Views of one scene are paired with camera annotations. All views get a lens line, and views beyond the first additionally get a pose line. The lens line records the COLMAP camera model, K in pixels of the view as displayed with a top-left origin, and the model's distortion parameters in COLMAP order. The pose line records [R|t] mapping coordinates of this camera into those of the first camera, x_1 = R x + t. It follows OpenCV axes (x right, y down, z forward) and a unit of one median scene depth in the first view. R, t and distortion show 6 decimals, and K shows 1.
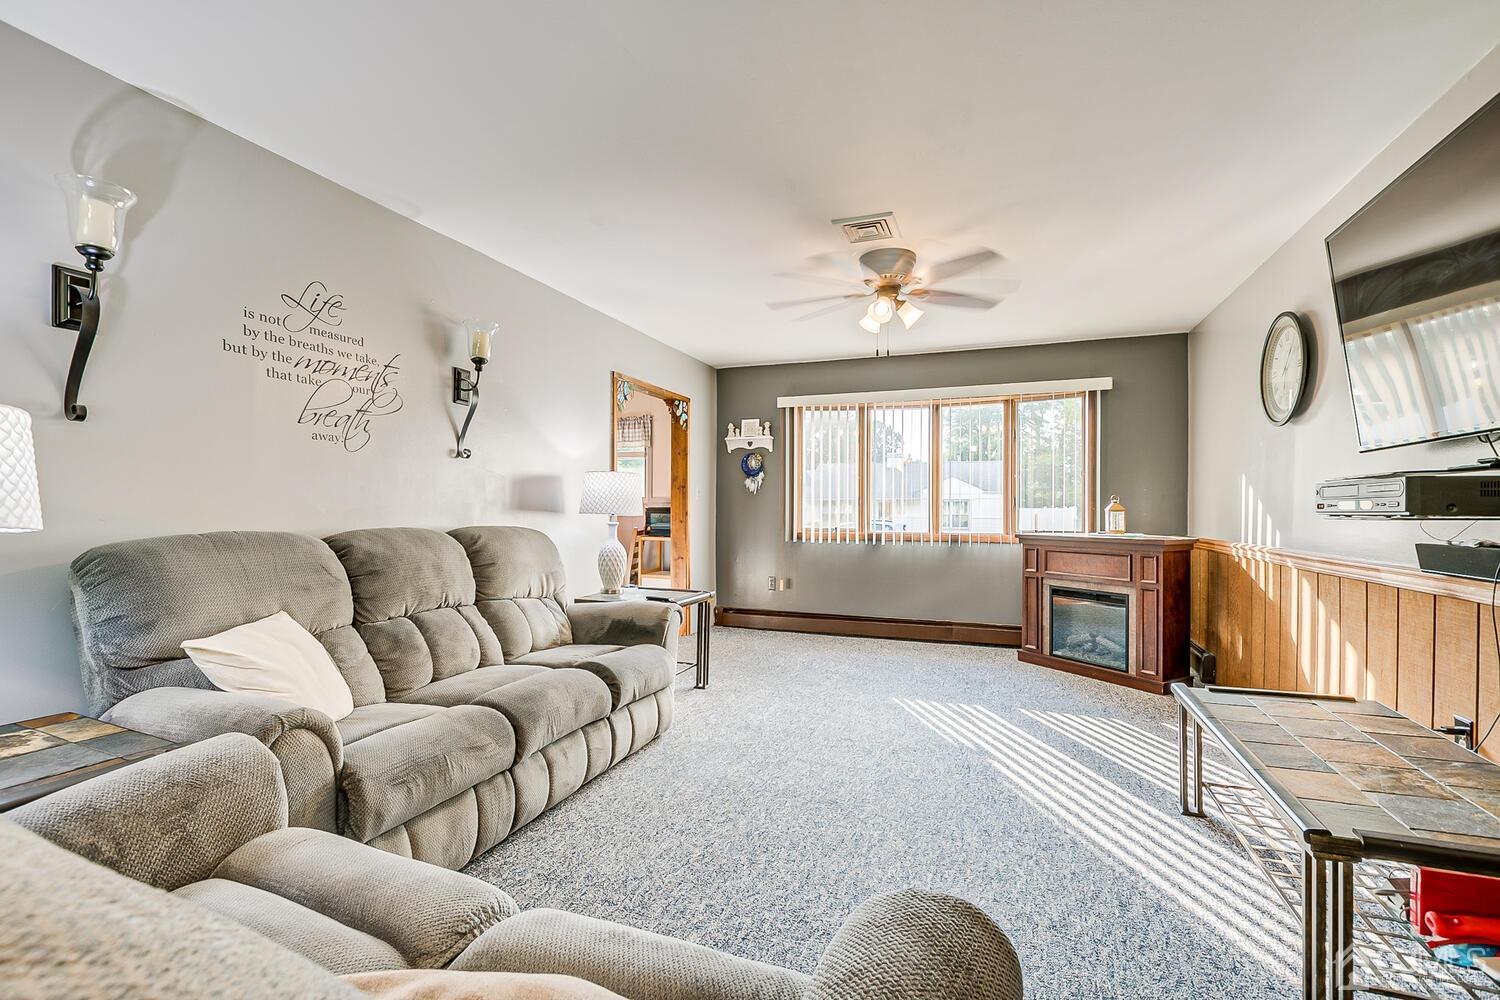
lens RADIAL K [[662.0, 0, 747.0], [0, 662.0, 510.6], [0, 0, 1]] dist [-0.011713, 0.000098]
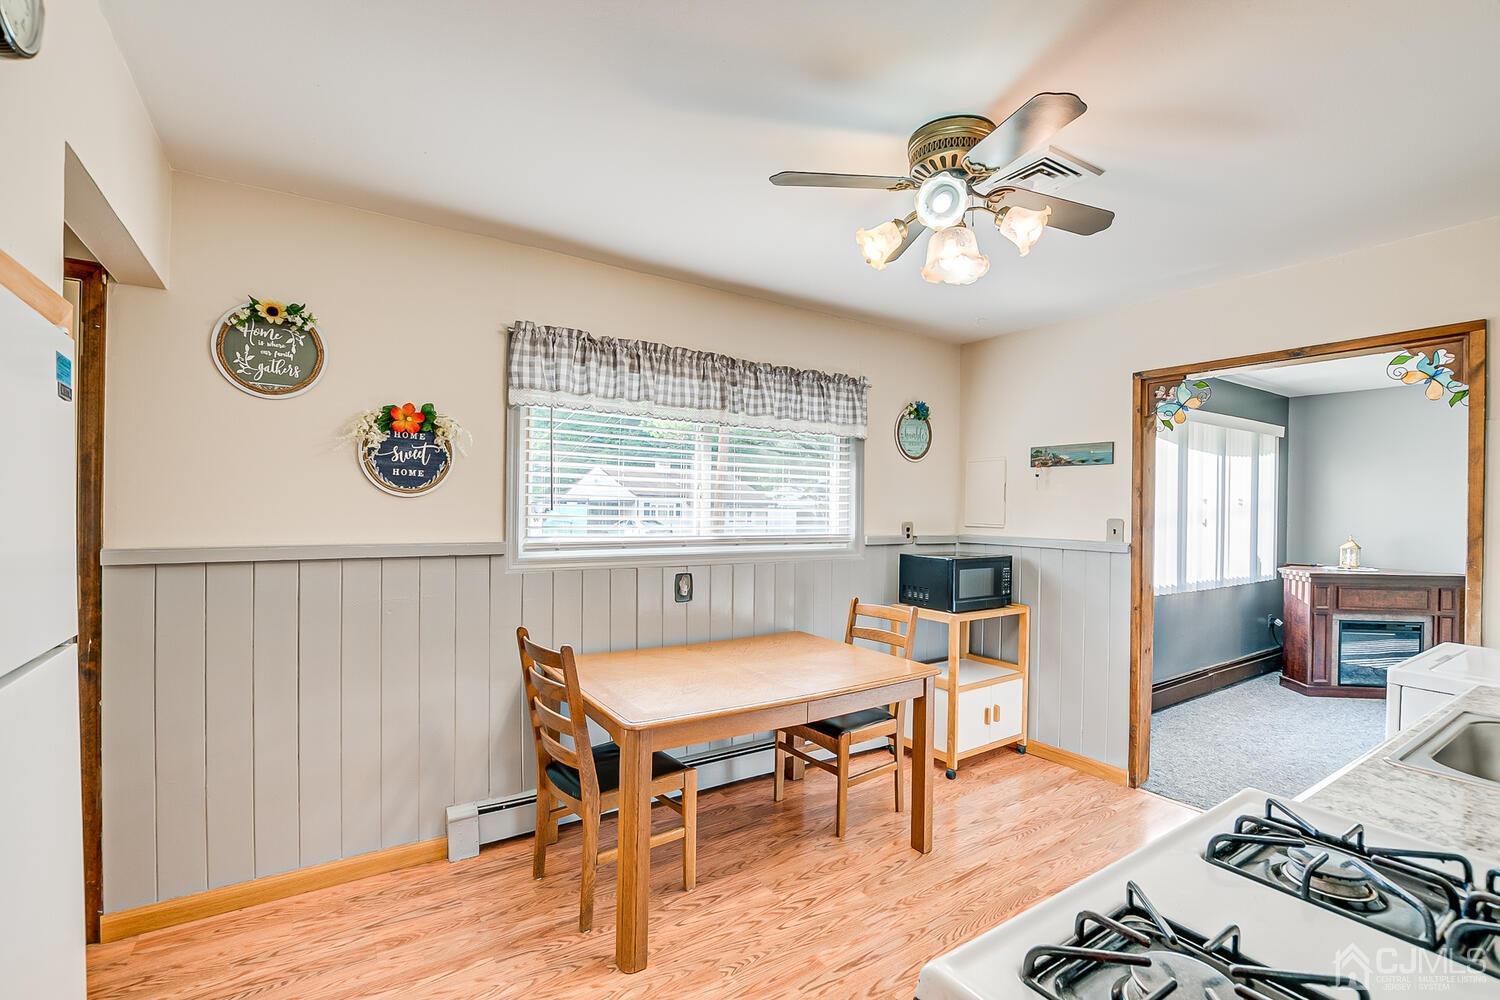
lens RADIAL K [[662.0, 0, 747.0], [0, 662.0, 510.6], [0, 0, 1]] dist [-0.011713, 0.000098]
pose [[0.578126, 0.007049, 0.815917, -1.289283], [-0.005871, 0.999973, -0.004479, -0.071625], [-0.815926, -0.002200, 0.578152, 1.584146]]
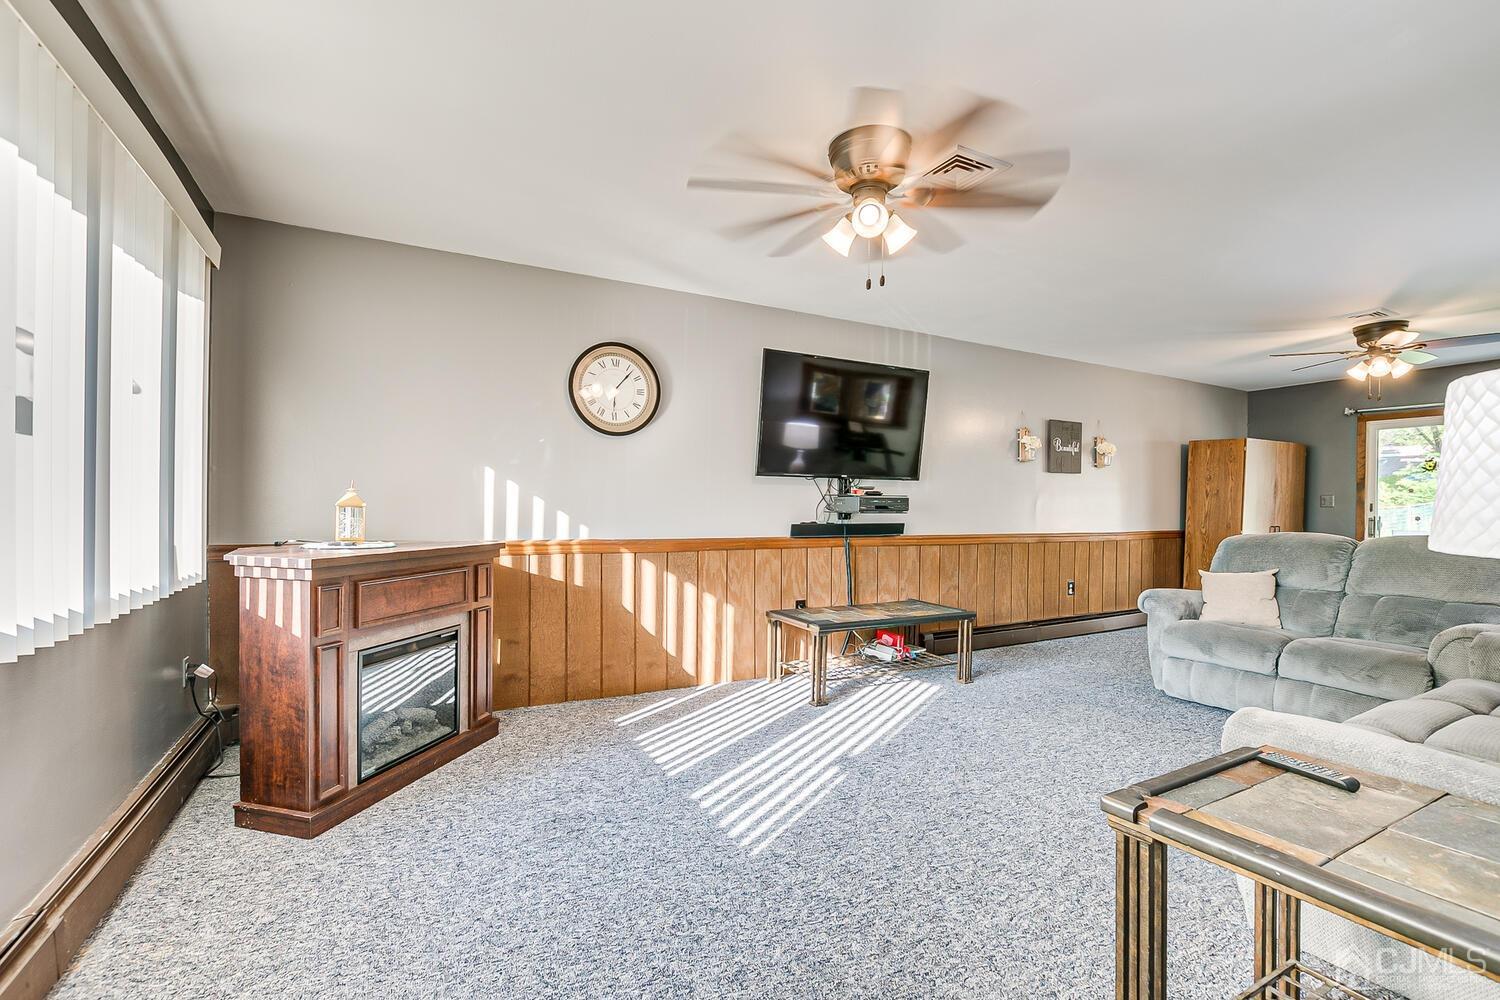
lens RADIAL K [[662.0, 0, 747.0], [0, 662.0, 510.6], [0, 0, 1]] dist [-0.011713, 0.000098]
pose [[-0.751341, -0.005088, 0.659895, -0.147204], [0.001344, 0.999956, 0.009241, -0.001332], [-0.659913, 0.007830, -0.751301, 1.607220]]
